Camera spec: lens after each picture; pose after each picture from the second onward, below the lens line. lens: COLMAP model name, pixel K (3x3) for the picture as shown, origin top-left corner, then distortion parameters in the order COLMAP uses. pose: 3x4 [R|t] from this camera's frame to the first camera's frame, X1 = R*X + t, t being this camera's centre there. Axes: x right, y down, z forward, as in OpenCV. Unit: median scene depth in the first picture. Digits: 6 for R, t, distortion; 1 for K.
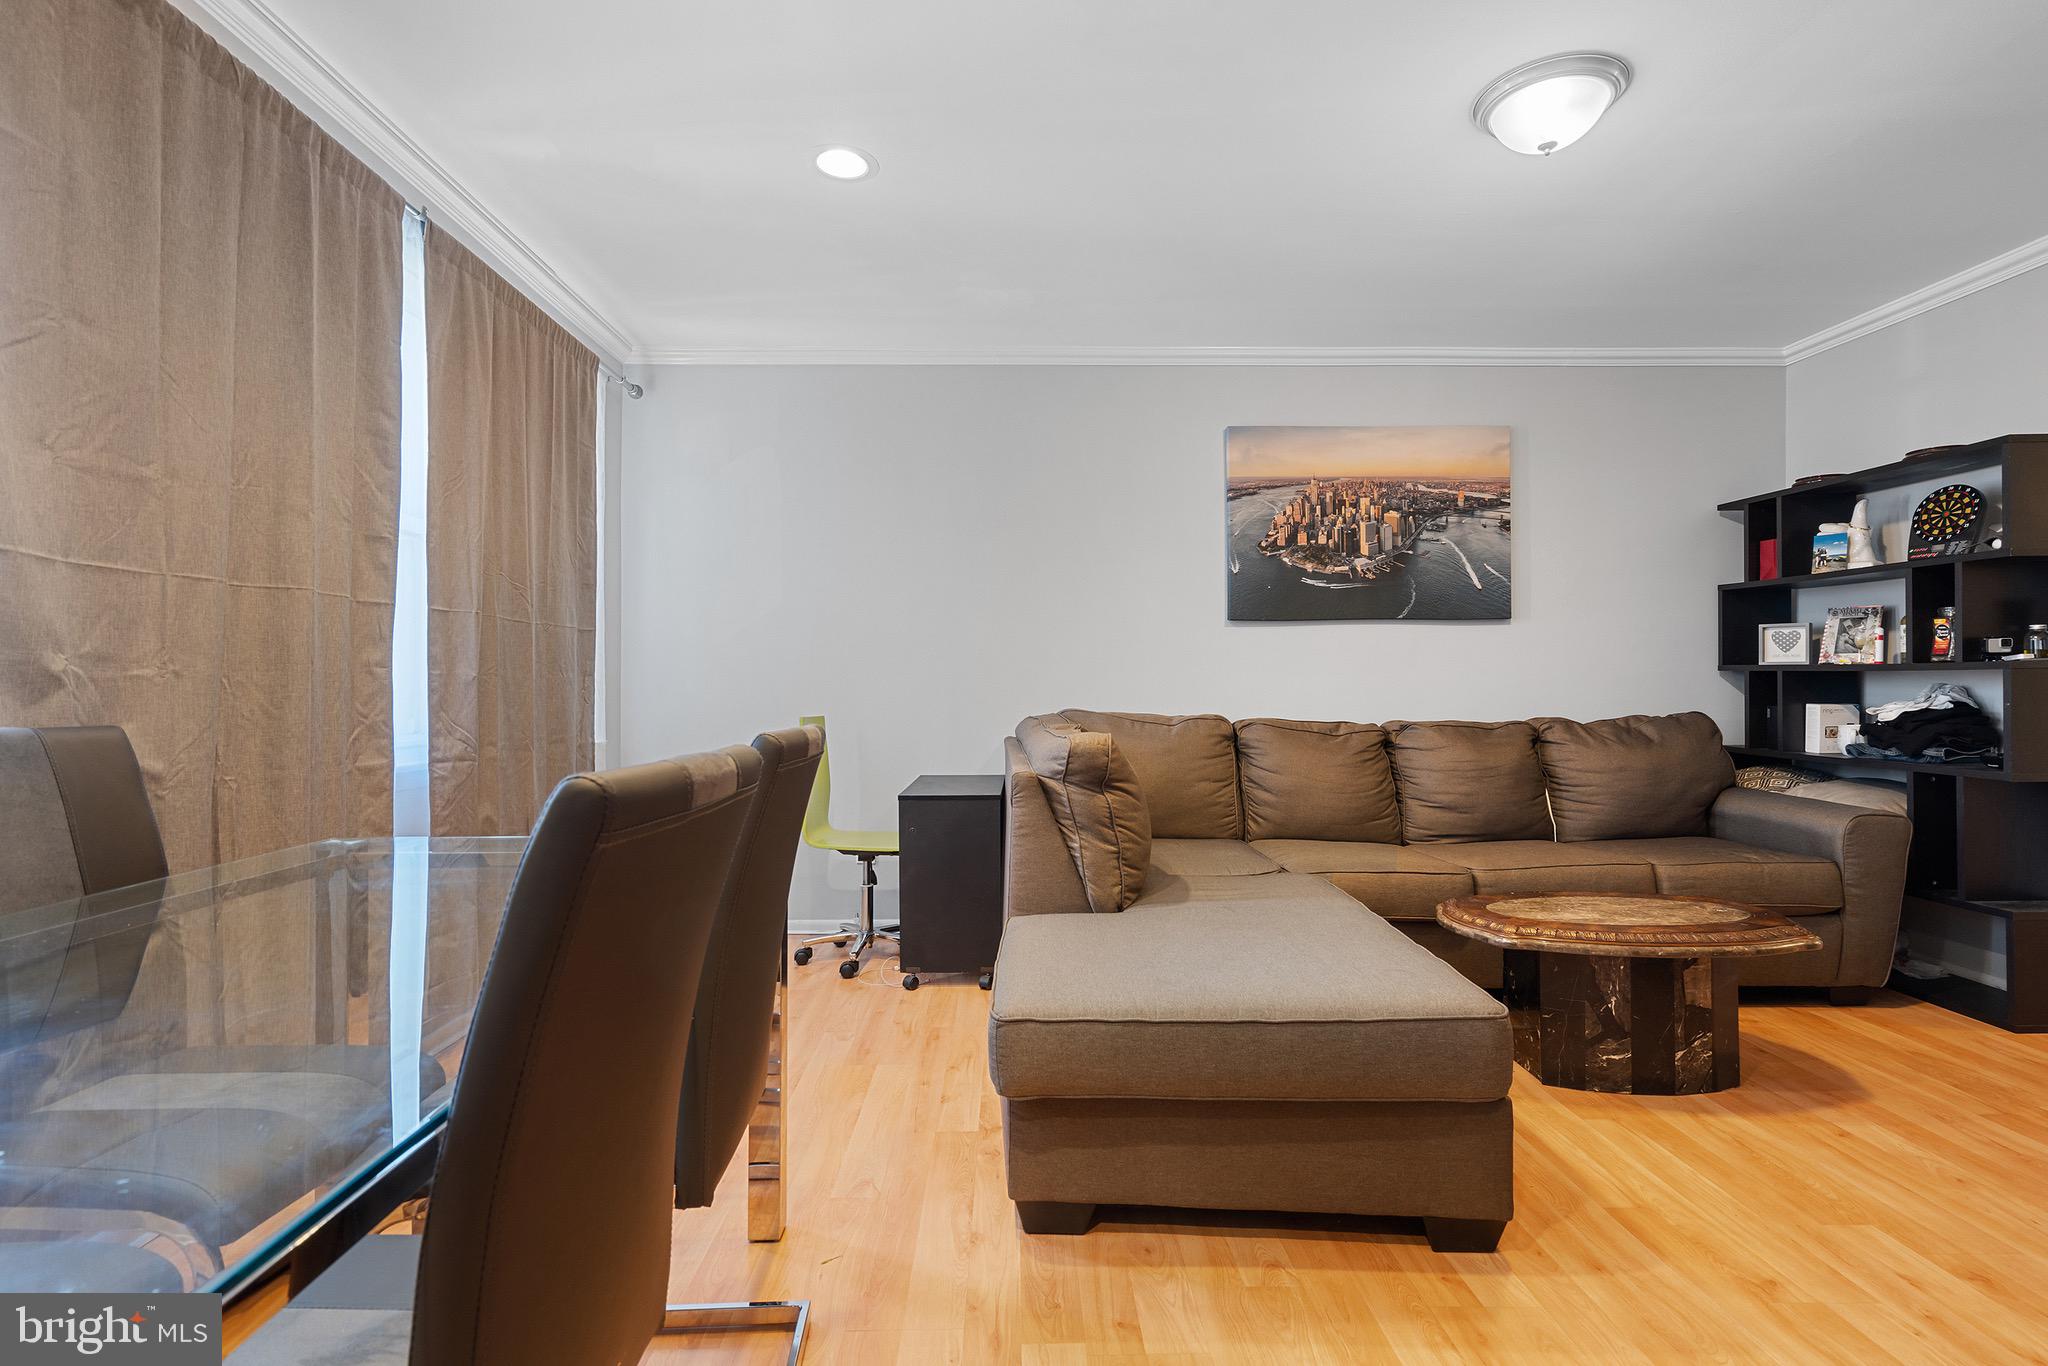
lens RADIAL K [[990.5, 0, 967.0], [0, 990.5, 671.0], [0, 0, 1]] dist [0.002513, -0.000889]
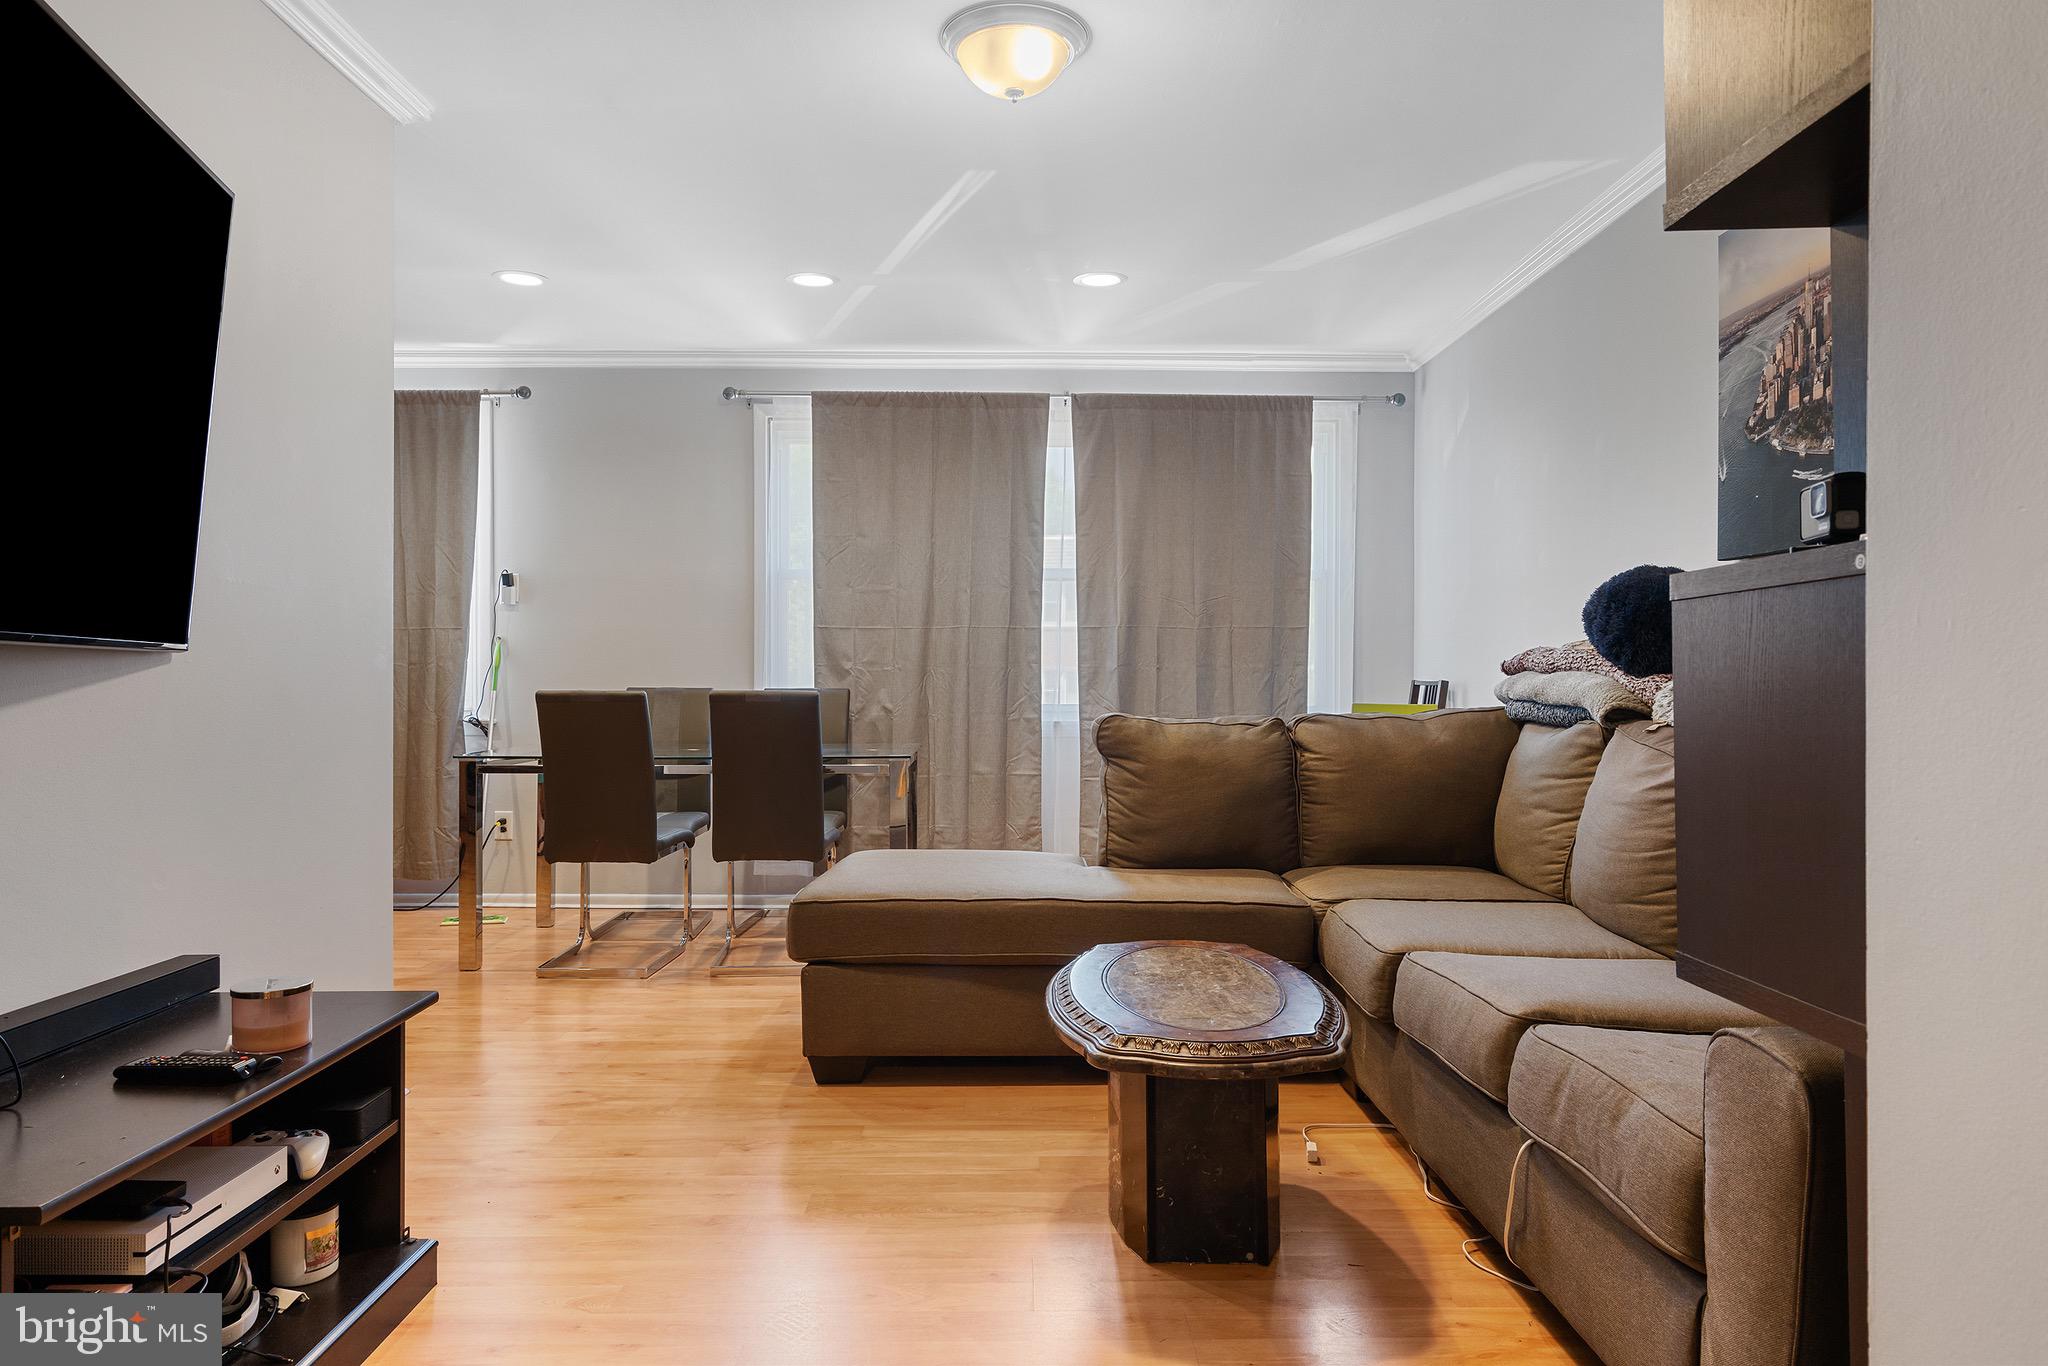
lens RADIAL K [[1258.8, 0, 1024.8], [0, 1258.8, 678.4], [0, 0, 1]] dist [0.002147, -0.000448]
pose [[0.016865, 0.001048, -0.999857, 1.018418], [0.015963, 0.999872, 0.001318, 0.011864], [0.999730, -0.015983, 0.016846, 0.566685]]
